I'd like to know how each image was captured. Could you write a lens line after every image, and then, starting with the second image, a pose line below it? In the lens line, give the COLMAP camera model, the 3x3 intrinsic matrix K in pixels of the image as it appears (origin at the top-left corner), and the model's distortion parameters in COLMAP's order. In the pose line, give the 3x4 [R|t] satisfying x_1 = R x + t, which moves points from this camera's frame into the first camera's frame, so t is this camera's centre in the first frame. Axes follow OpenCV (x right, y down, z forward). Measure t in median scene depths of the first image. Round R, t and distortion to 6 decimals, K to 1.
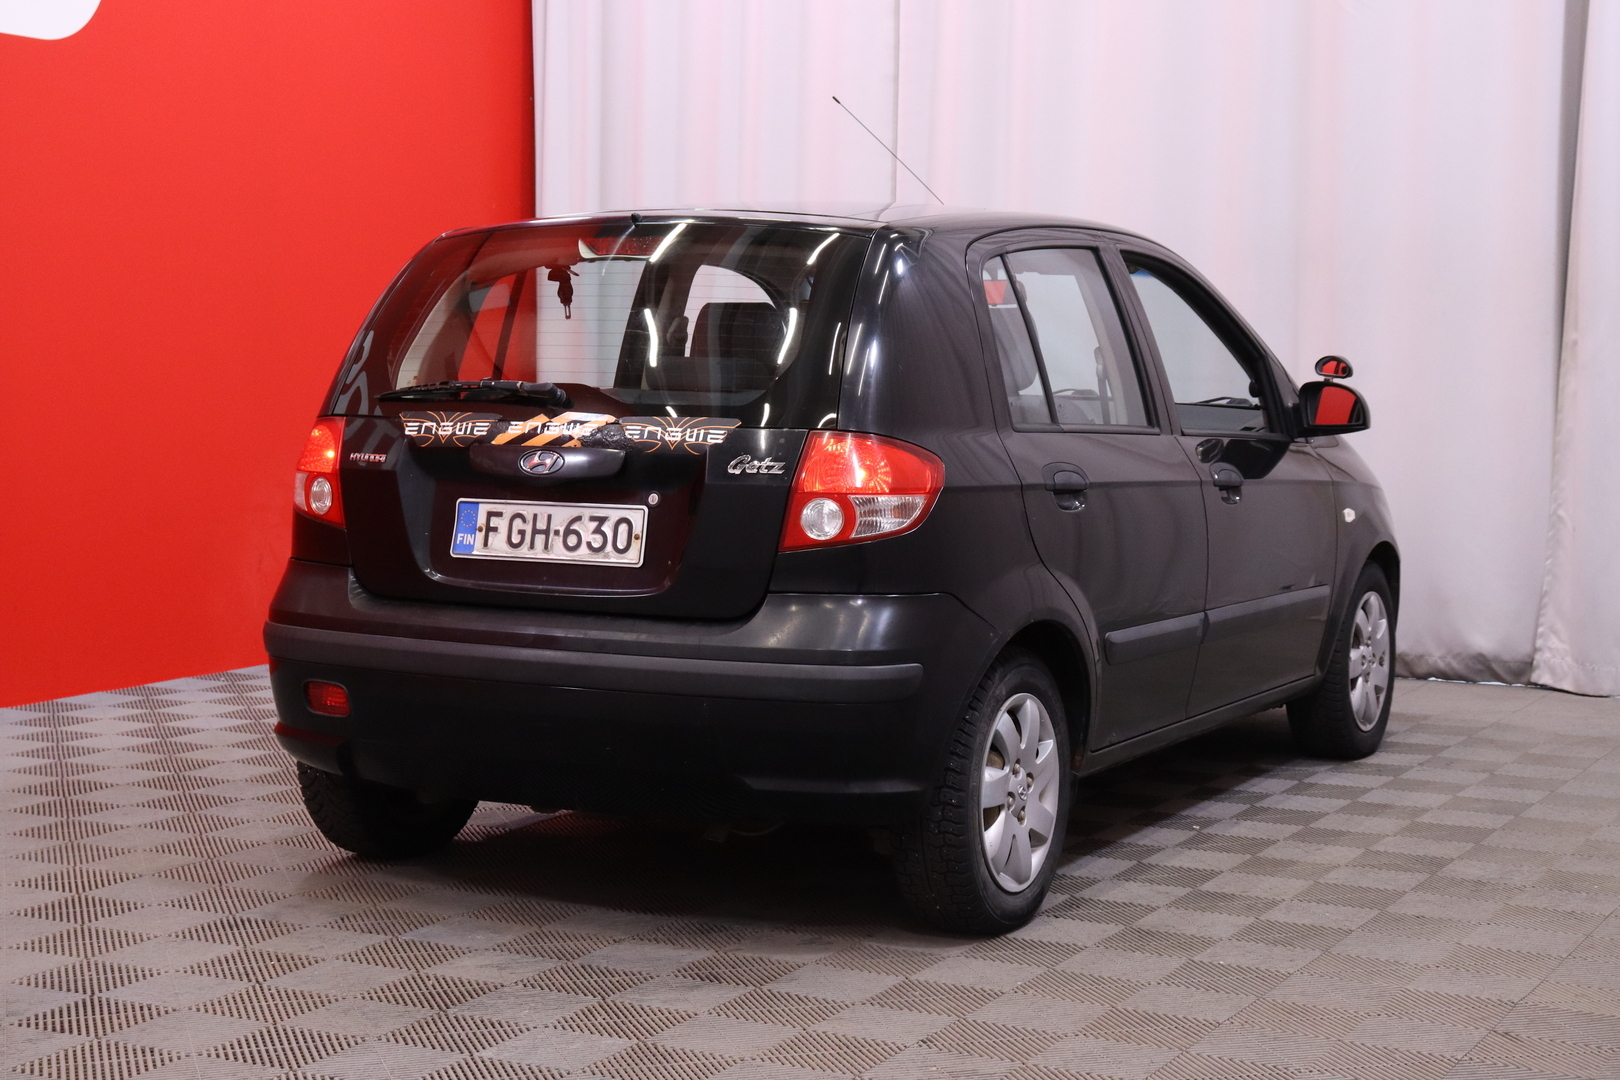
lens RADIAL K [[2544.1, 0, 807.4], [0, 2544.1, 534.7], [0, 0, 1]] dist [-0.132435, 0.000000]
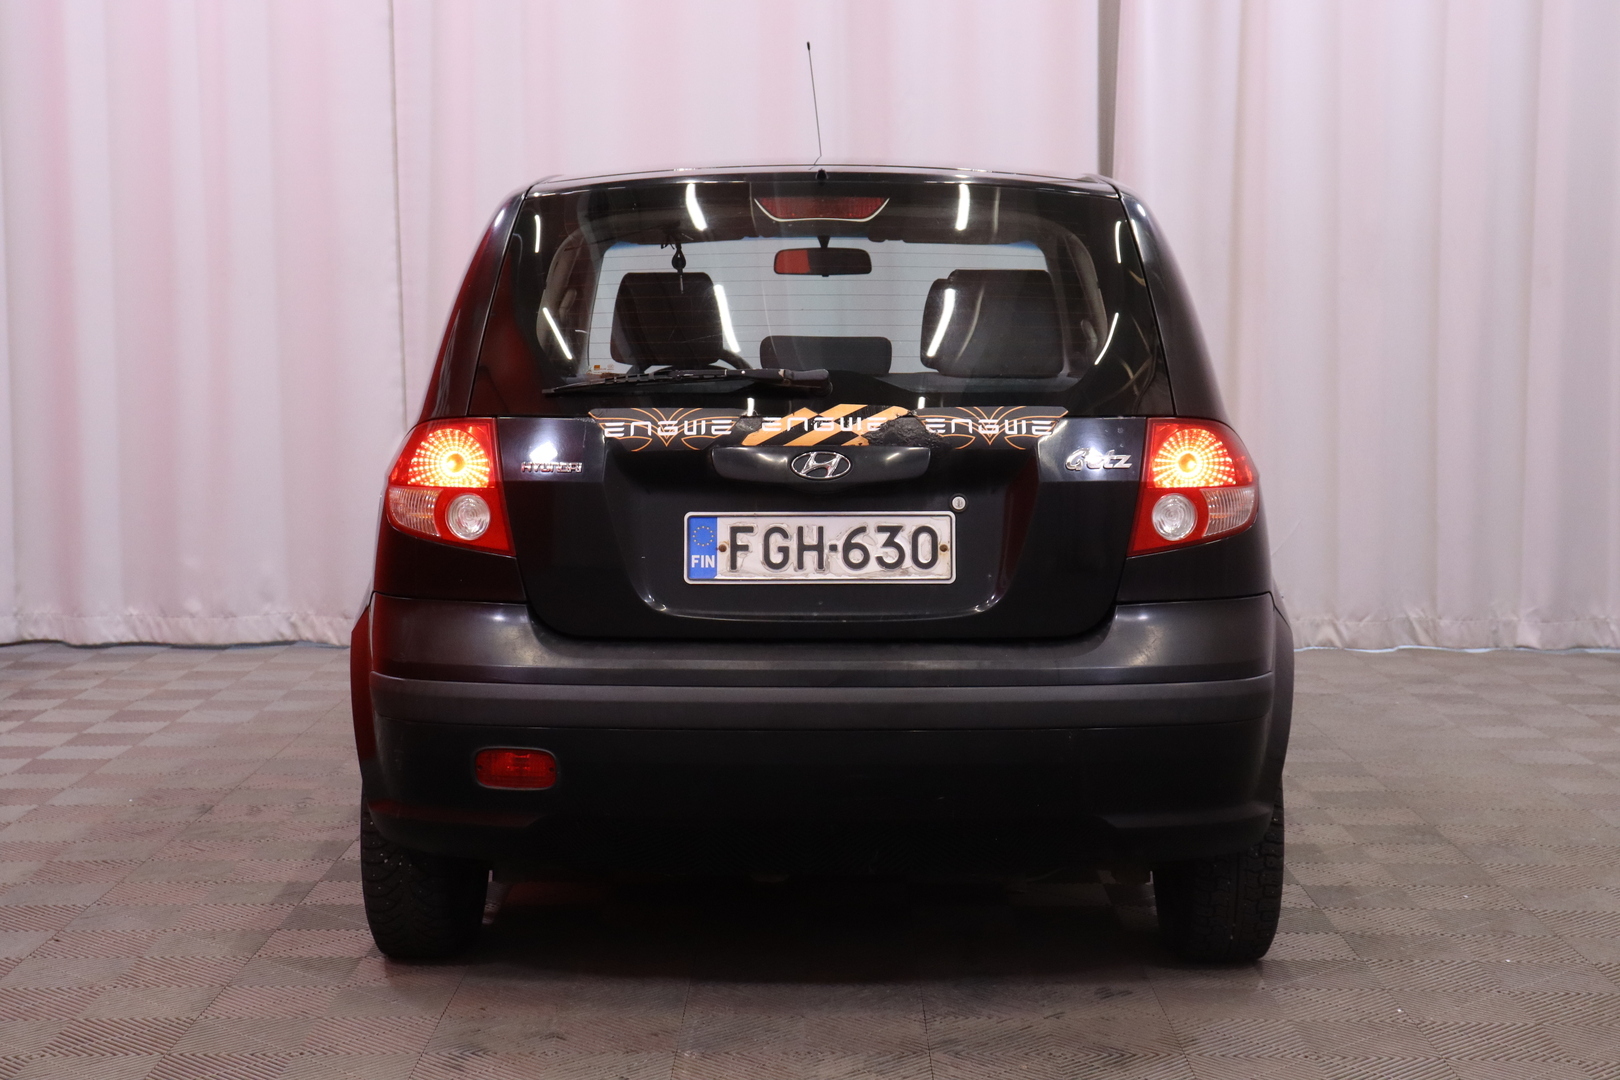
lens RADIAL K [[2544.1, 0, 808.3], [0, 2544.1, 536.9], [0, 0, 1]] dist [-0.132435, 0.000000]
pose [[0.872402, -0.051509, 0.486067, -0.513629], [0.044602, 0.998672, 0.025779, -0.026464], [-0.486750, -0.000810, 0.873541, 0.269602]]
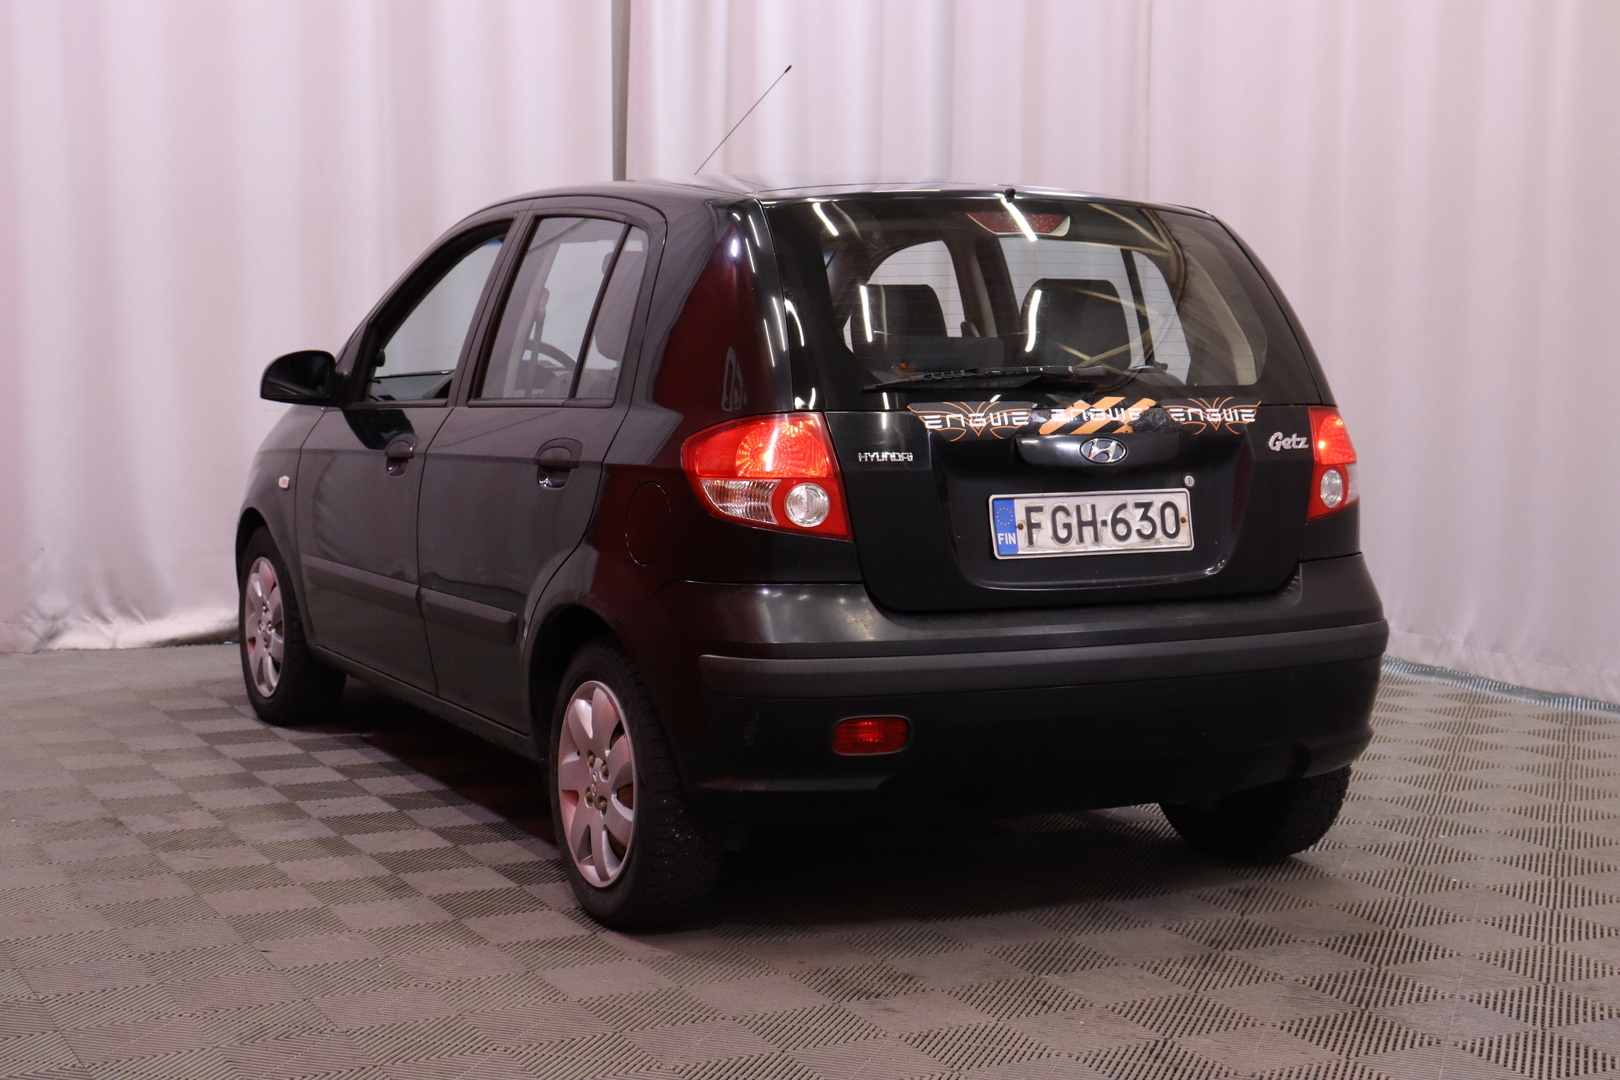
lens RADIAL K [[2544.1, 0, 820.7], [0, 2544.1, 539.0], [0, 0, 1]] dist [-0.132435, 0.000000]
pose [[0.588017, -0.076825, 0.805192, -0.931621], [0.065703, 0.996726, 0.047118, -0.046838], [-0.806176, 0.025197, 0.591139, 0.519877]]
